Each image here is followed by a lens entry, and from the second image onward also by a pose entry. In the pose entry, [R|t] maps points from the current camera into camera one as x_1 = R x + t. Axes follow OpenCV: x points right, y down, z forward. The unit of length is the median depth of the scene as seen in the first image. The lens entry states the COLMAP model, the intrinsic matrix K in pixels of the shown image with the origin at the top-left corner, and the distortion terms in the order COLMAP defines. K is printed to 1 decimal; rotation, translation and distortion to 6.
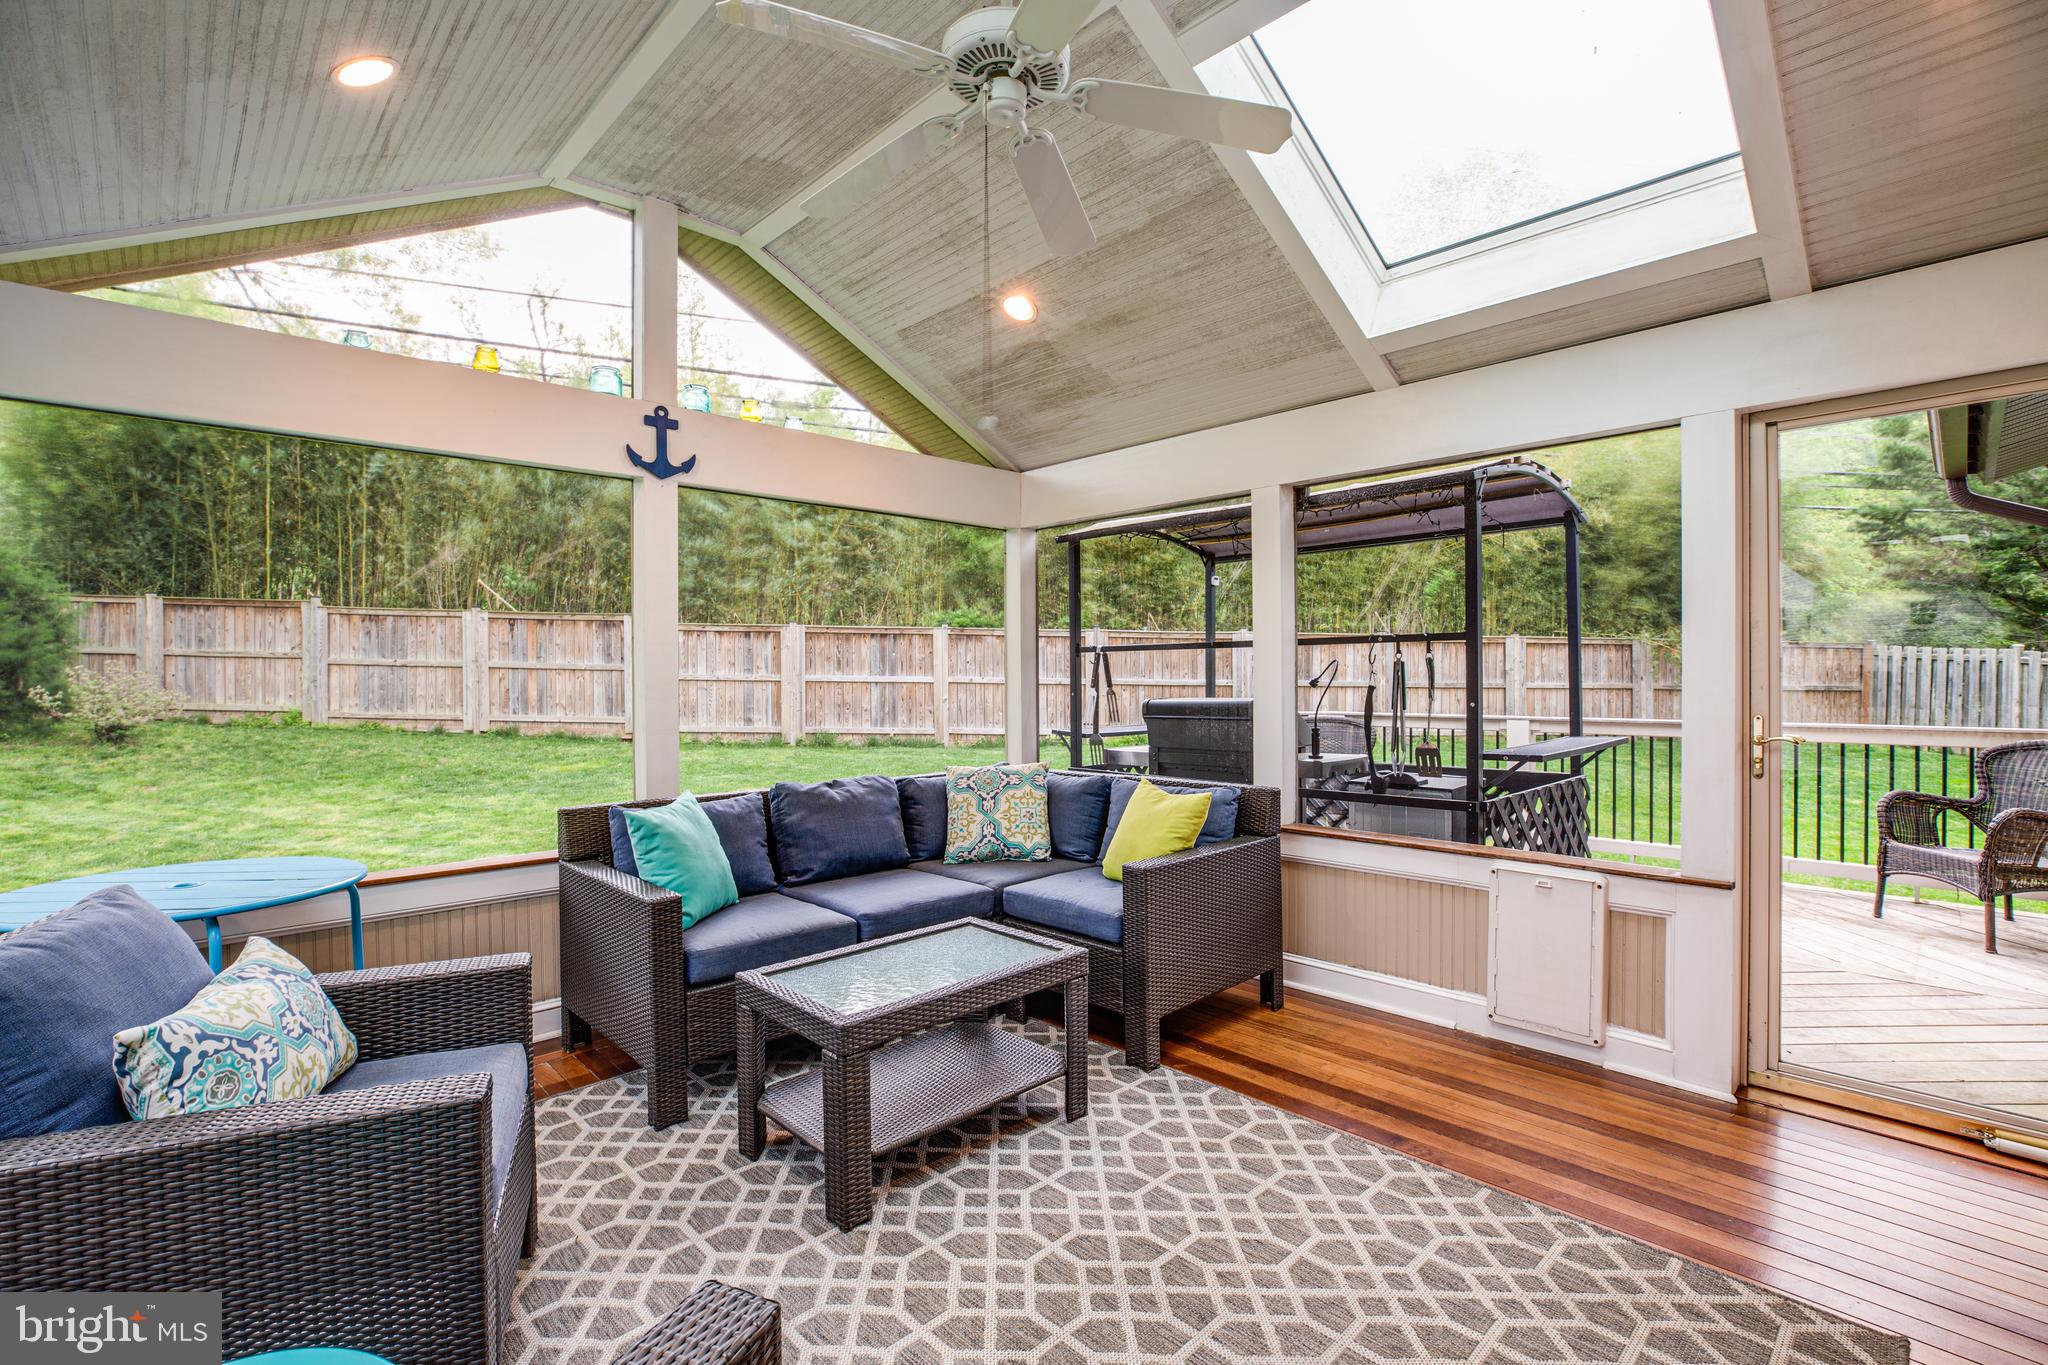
lens RADIAL K [[926.0, 0, 1016.6], [0, 926.0, 680.0], [0, 0, 1]] dist [-0.028258, 0.000663]
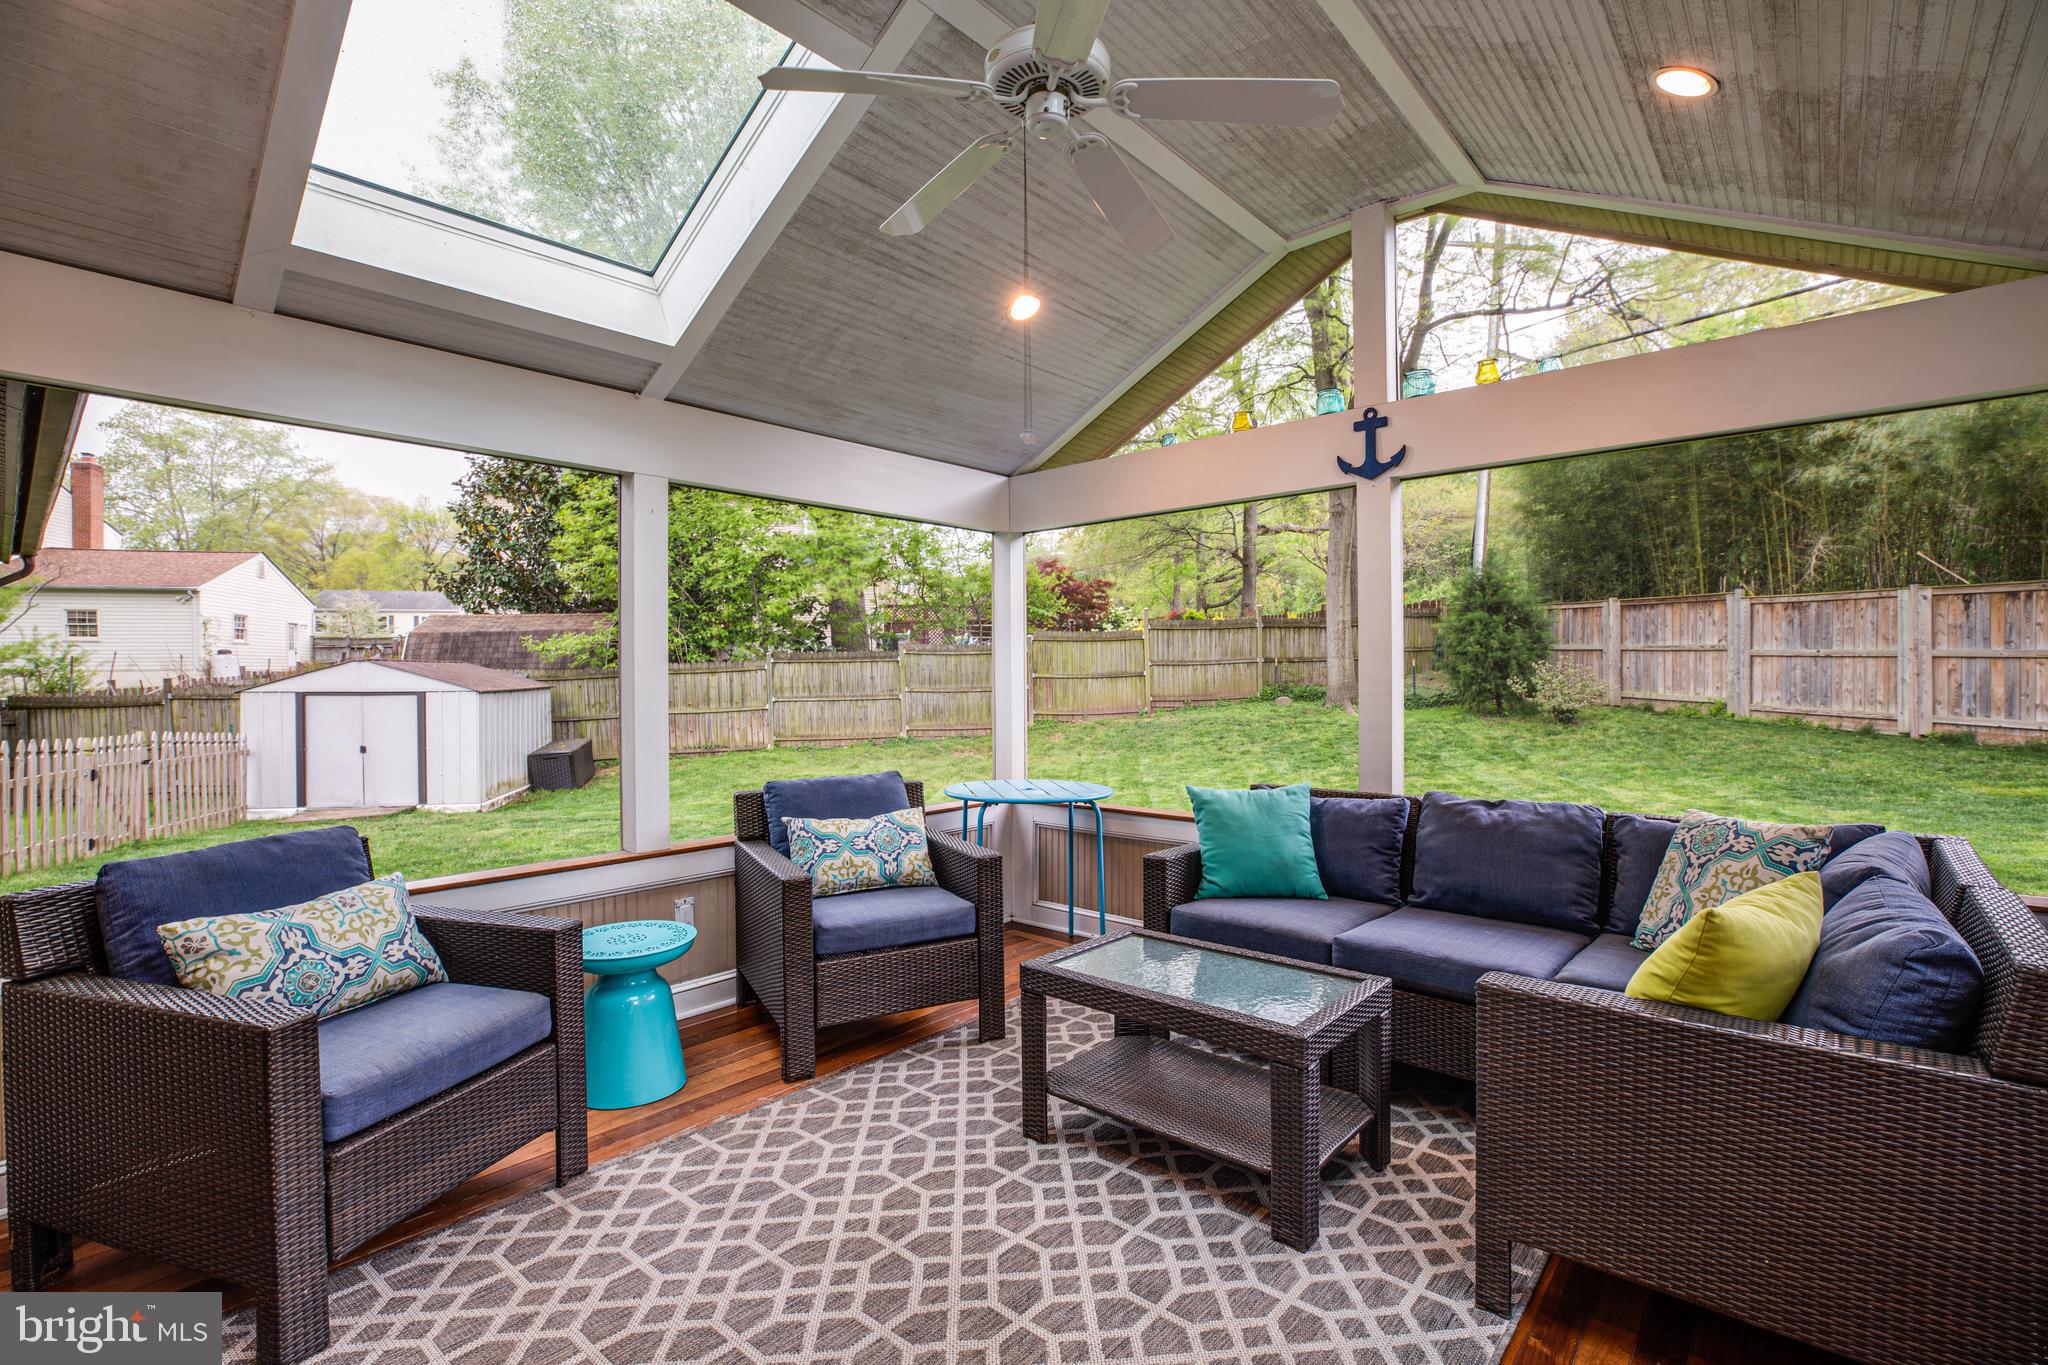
lens RADIAL K [[926.0, 0, 1016.6], [0, 926.0, 680.0], [0, 0, 1]] dist [-0.028258, 0.000663]
pose [[0.088279, 0.009589, -0.996050, 0.148867], [0.000982, 0.999952, 0.009713, -0.001660], [0.996095, -0.001835, 0.088266, 0.129297]]
